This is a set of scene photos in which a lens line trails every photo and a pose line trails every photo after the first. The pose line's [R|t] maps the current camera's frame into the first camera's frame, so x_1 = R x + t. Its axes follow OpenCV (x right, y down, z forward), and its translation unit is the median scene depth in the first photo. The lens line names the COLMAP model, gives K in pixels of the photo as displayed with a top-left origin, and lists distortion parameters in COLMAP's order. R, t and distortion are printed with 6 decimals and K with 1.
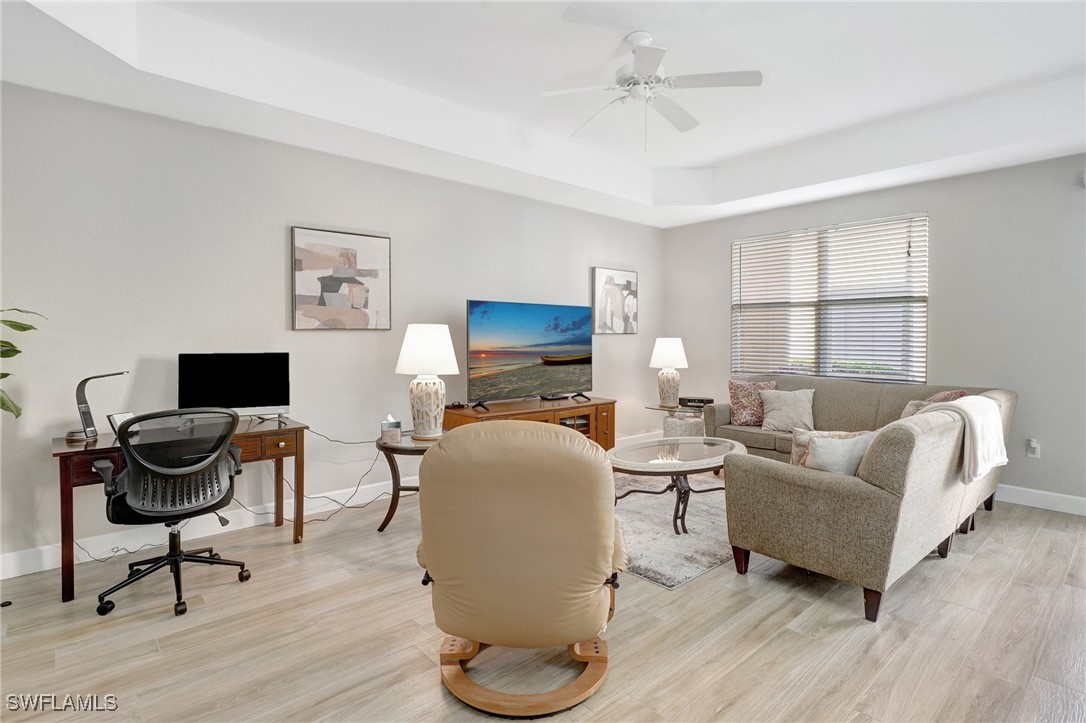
lens RADIAL K [[540.7, 0, 540.9], [0, 540.7, 341.0], [0, 0, 1]] dist [-0.005701, 0.005456]
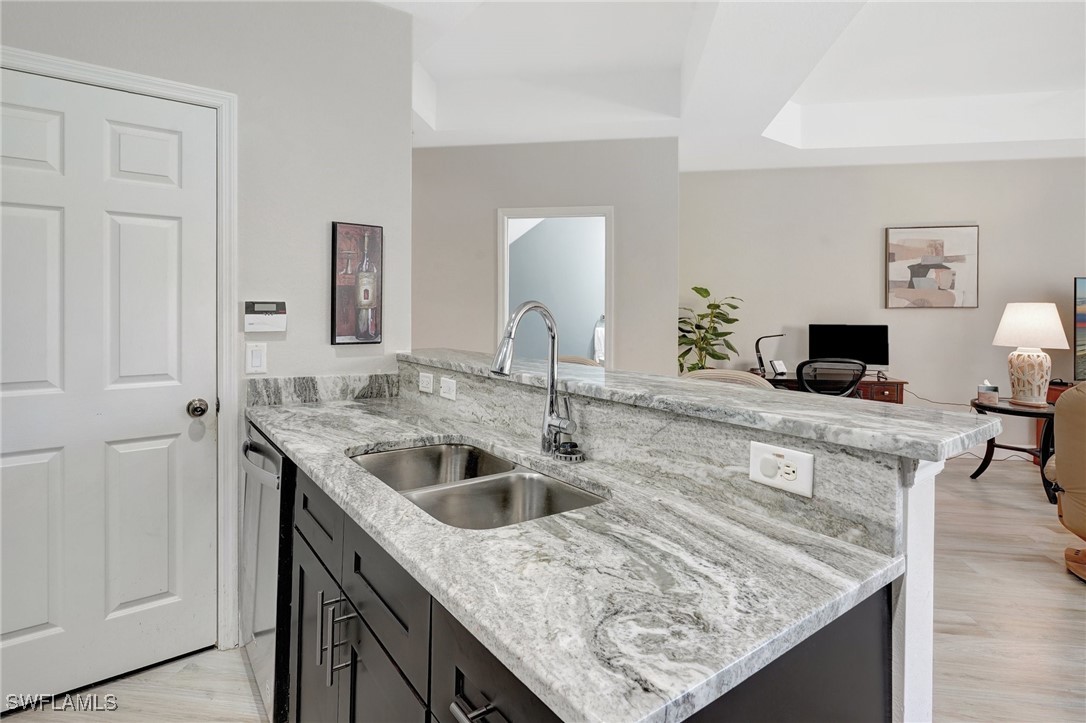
lens RADIAL K [[540.7, 0, 529.0], [0, 540.7, 315.2], [0, 0, 1]] dist [-0.005701, 0.005456]
pose [[0.627938, 0.006732, -0.778235, 0.008888], [-0.009037, 0.999958, 0.001359, 0.002345], [0.778211, 0.006180, 0.627972, -0.461966]]
